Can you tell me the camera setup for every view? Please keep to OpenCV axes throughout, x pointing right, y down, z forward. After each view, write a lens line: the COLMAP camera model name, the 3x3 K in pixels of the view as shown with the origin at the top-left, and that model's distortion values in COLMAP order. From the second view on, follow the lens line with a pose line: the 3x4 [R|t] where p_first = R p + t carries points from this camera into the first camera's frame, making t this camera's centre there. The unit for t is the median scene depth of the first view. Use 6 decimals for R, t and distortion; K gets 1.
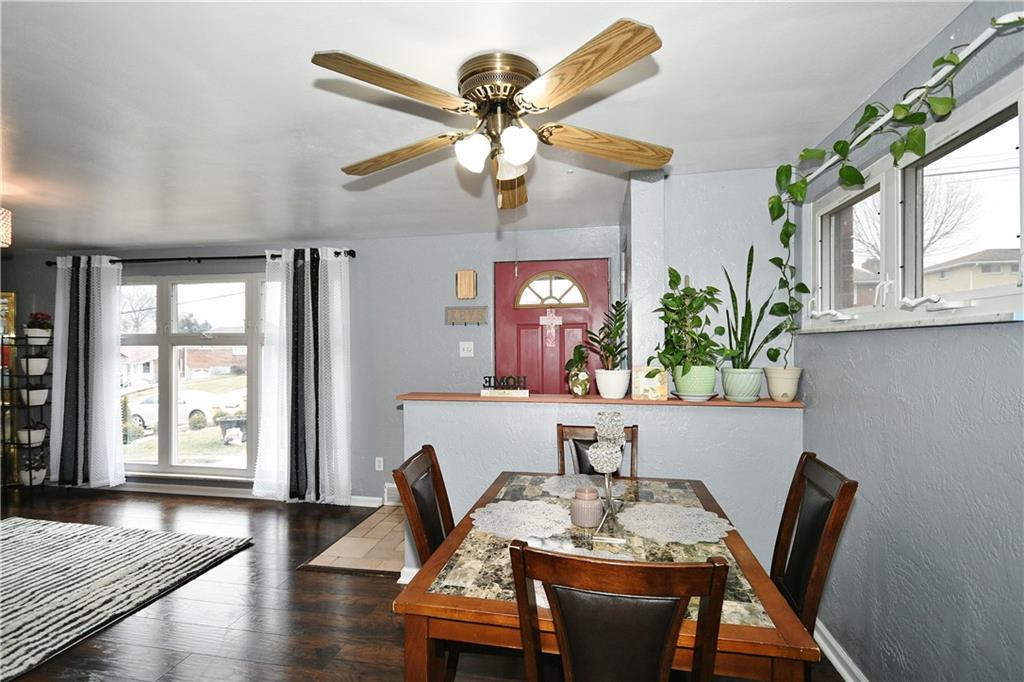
lens RADIAL K [[467.9, 0, 504.8], [0, 467.9, 344.7], [0, 0, 1]] dist [0.000457, -0.005061]
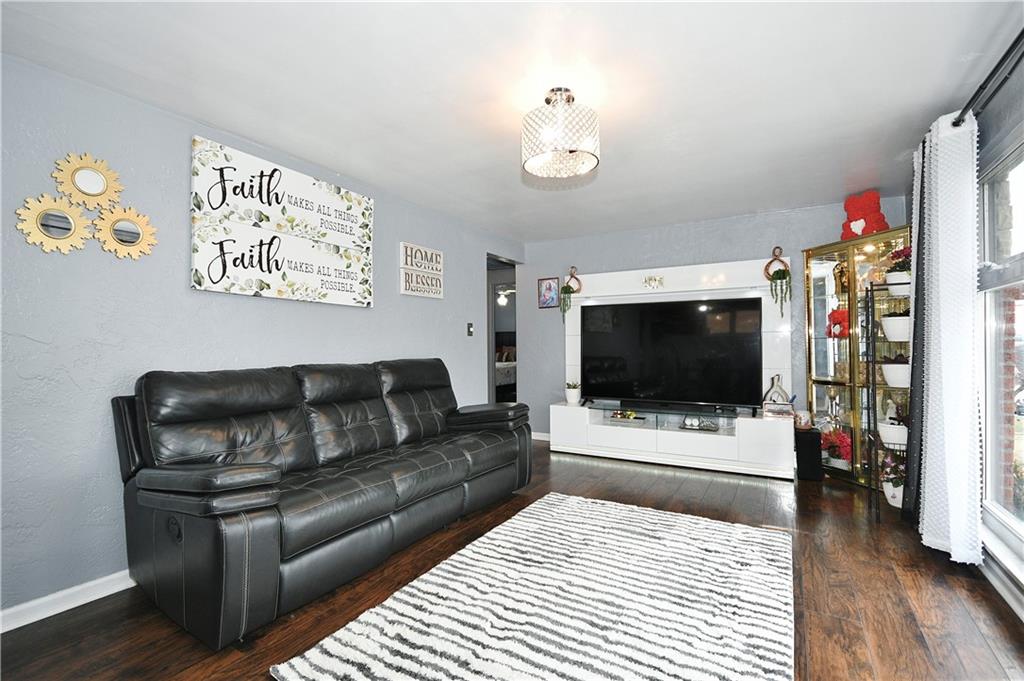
lens RADIAL K [[465.0, 0, 515.0], [0, 465.0, 336.7], [0, 0, 1]] dist [-0.000674, -0.000844]
pose [[-0.336335, -0.008556, -0.941703, -0.219966], [0.008491, 0.999891, -0.012117, 0.068178], [0.941704, -0.012072, -0.336226, 0.793385]]
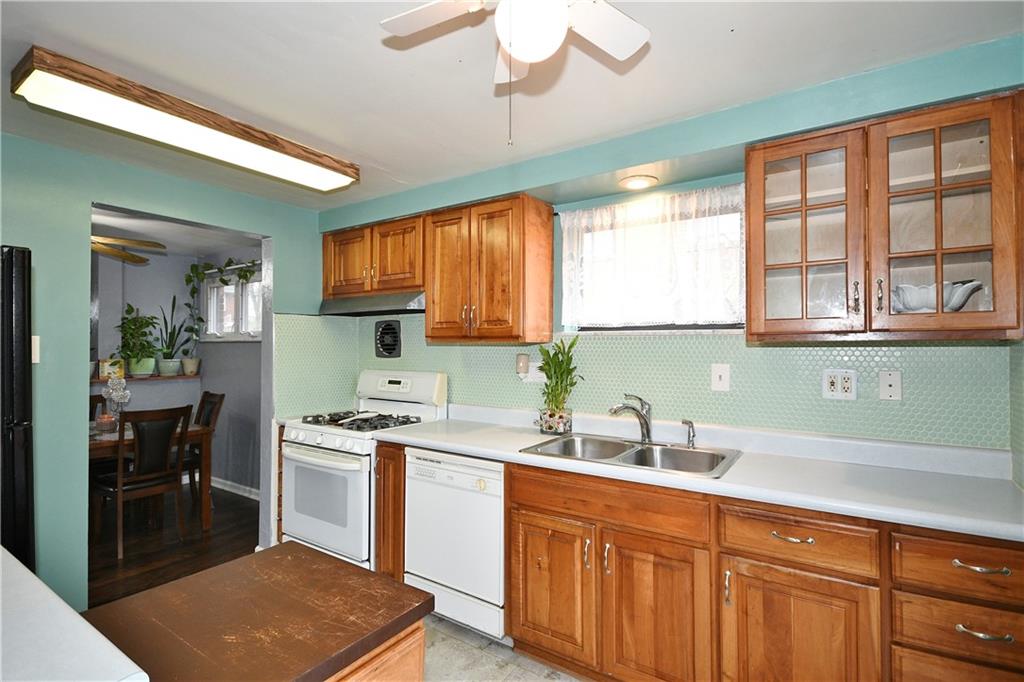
lens RADIAL K [[505.1, 0, 513.0], [0, 505.1, 343.6], [0, 0, 1]] dist [0.003145, 0.003246]
pose [[0.397376, 0.014298, 0.917544, -0.664486], [-0.006603, 0.999897, -0.012722, 0.002968], [-0.917632, -0.001004, 0.397430, -0.886337]]
